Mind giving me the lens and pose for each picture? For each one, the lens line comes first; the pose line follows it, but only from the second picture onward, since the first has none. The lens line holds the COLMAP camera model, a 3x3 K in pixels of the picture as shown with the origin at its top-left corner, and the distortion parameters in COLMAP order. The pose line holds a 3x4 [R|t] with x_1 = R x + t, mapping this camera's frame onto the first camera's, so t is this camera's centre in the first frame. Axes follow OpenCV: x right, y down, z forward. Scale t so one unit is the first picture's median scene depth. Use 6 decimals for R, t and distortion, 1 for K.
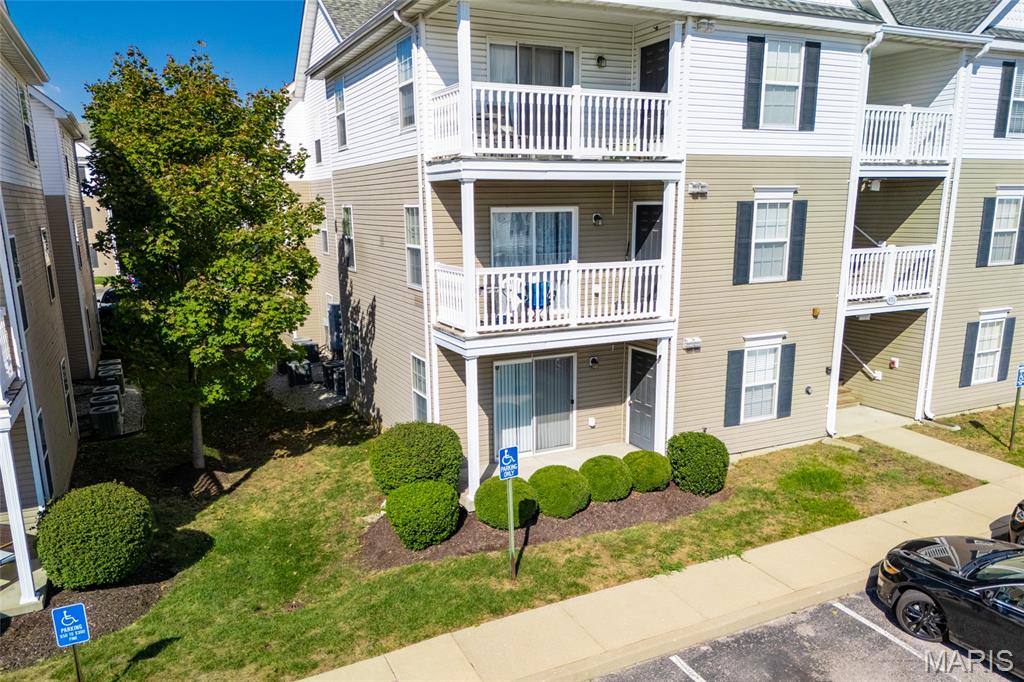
lens RADIAL K [[778.3, 0, 512.3], [0, 778.3, 390.1], [0, 0, 1]] dist [0.021921, -0.005820]
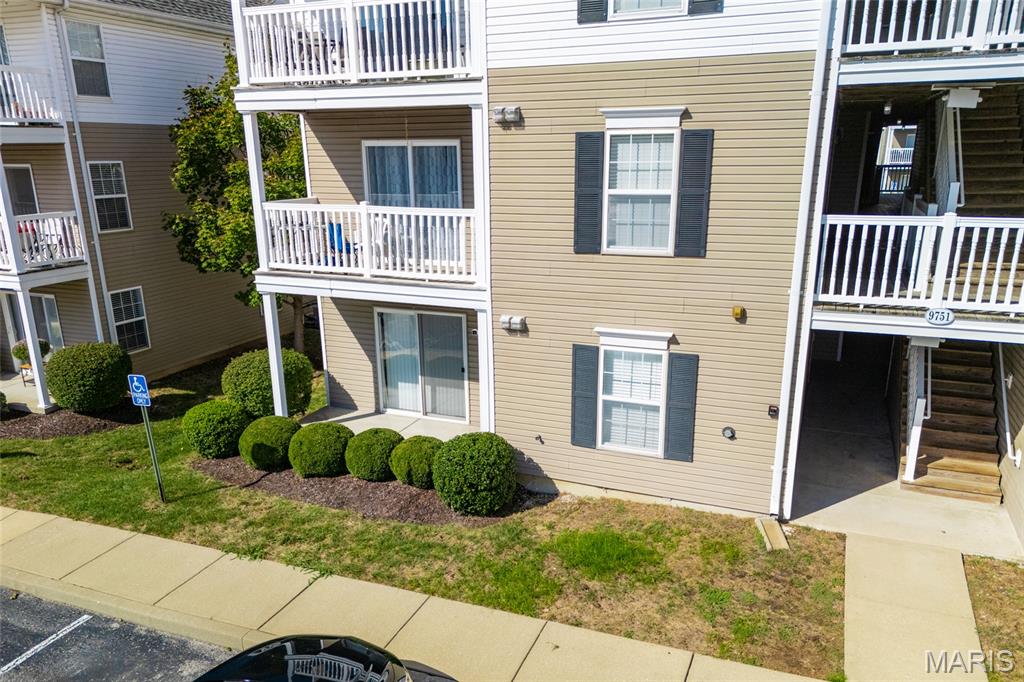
lens RADIAL K [[778.3, 0, 512.3], [0, 778.3, 390.1], [0, 0, 1]] dist [0.021921, -0.005820]
pose [[0.658885, 0.229246, -0.716462, 0.787626], [-0.171552, 0.973127, 0.153605, -0.112550], [0.732421, 0.021702, 0.680506, 0.478047]]
